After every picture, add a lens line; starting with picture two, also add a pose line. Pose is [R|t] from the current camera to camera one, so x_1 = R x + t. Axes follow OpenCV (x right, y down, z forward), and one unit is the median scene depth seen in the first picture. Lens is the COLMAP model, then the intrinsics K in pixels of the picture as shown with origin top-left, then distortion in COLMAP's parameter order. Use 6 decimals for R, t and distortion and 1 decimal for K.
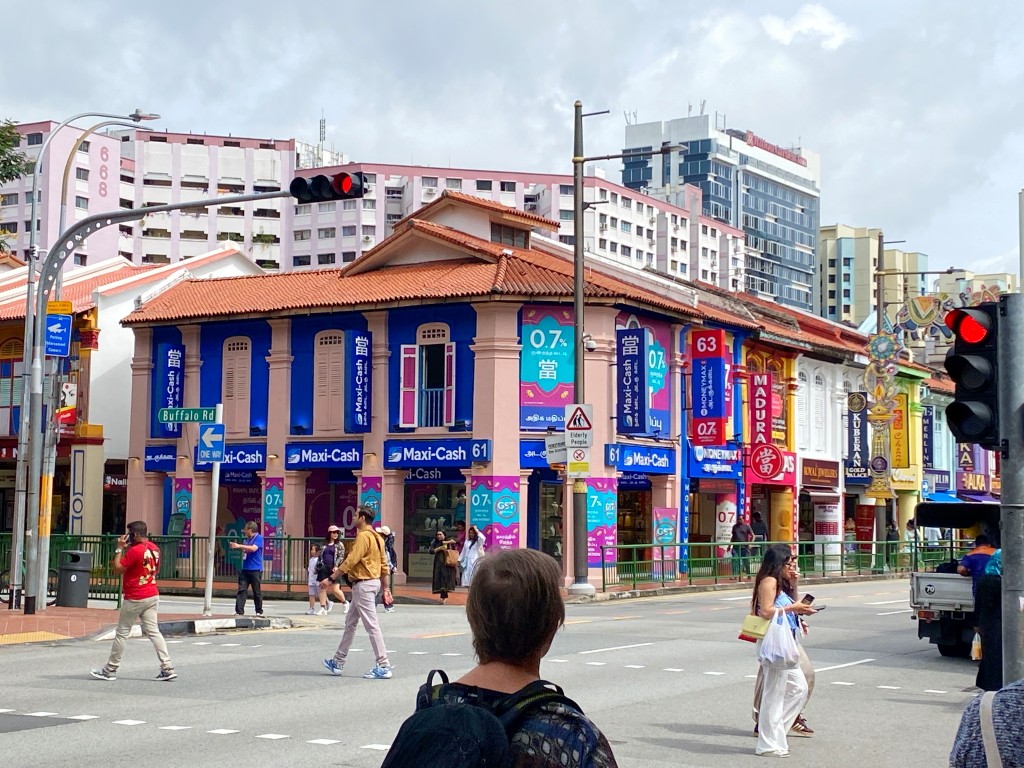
lens RADIAL K [[1810.0, 0, 509.5], [0, 1810.0, 382.9], [0, 0, 1]] dist [0.172942, 0.000000]
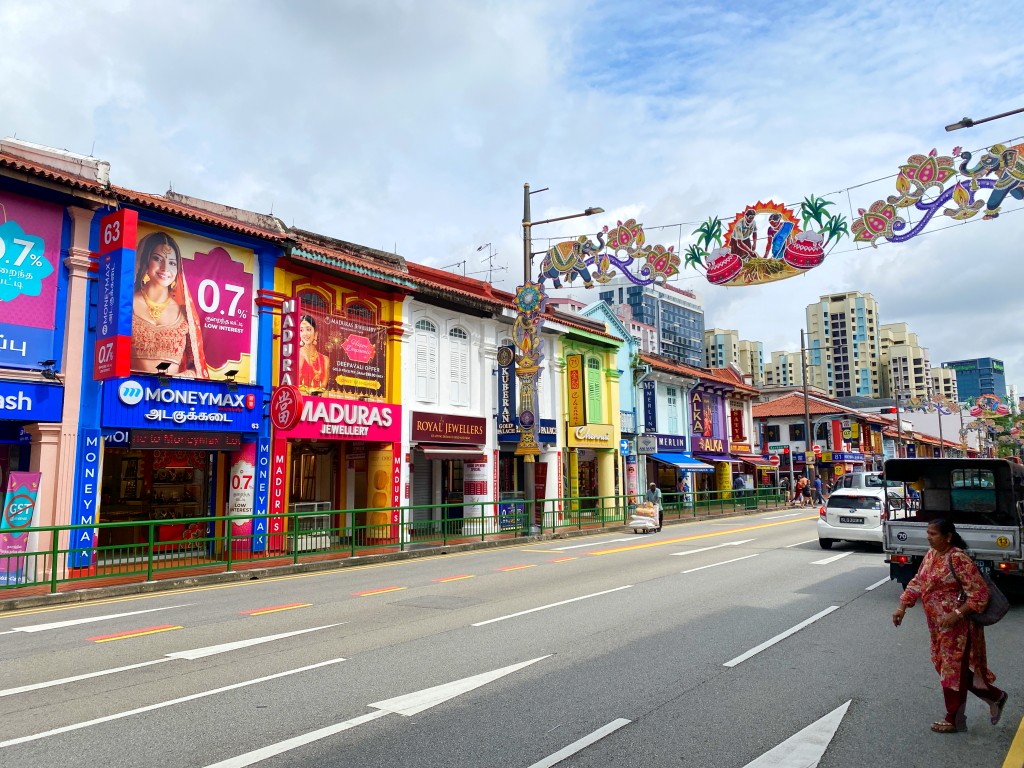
lens RADIAL K [[785.3, 0, 532.7], [0, 785.3, 371.7], [0, 0, 1]] dist [0.049338, -0.029188]
pose [[0.996124, -0.035331, -0.080551, 0.238172], [0.030336, 0.997589, -0.062416, 0.045256], [0.082562, 0.059730, 0.994794, 0.585348]]
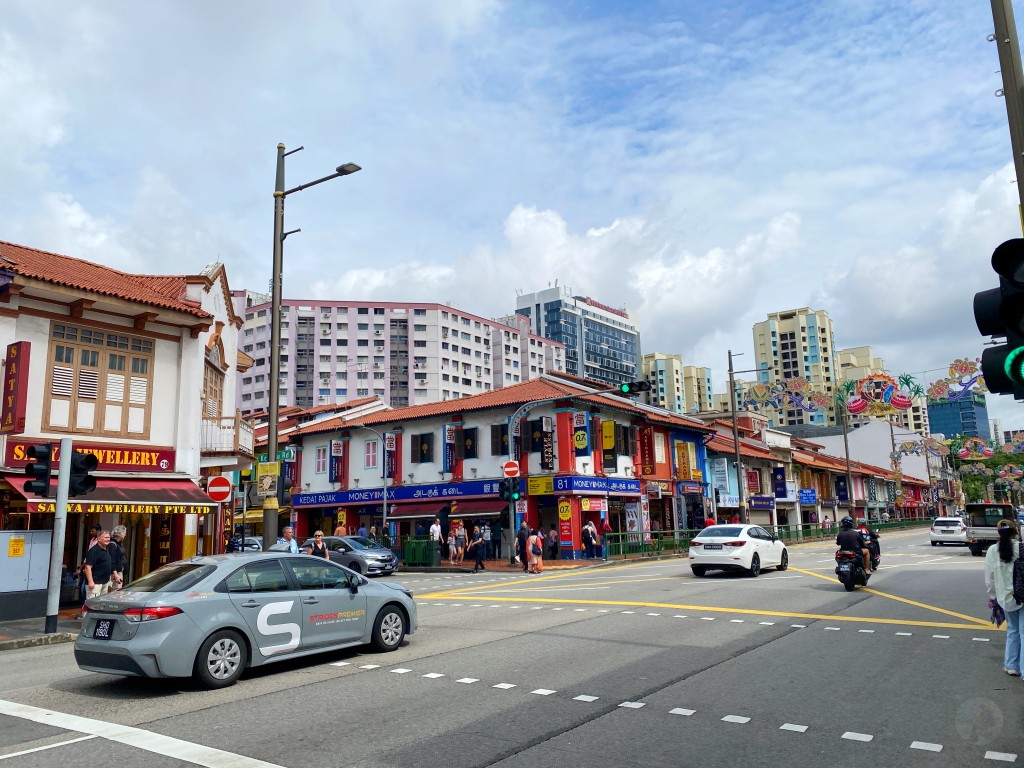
lens RADIAL K [[785.3, 0, 527.3], [0, 785.3, 404.3], [0, 0, 1]] dist [0.049338, -0.029188]
pose [[0.995906, -0.045541, -0.078084, 0.559722], [0.039727, 0.996432, -0.074459, 0.089547], [0.081197, 0.071052, 0.994162, 1.061332]]
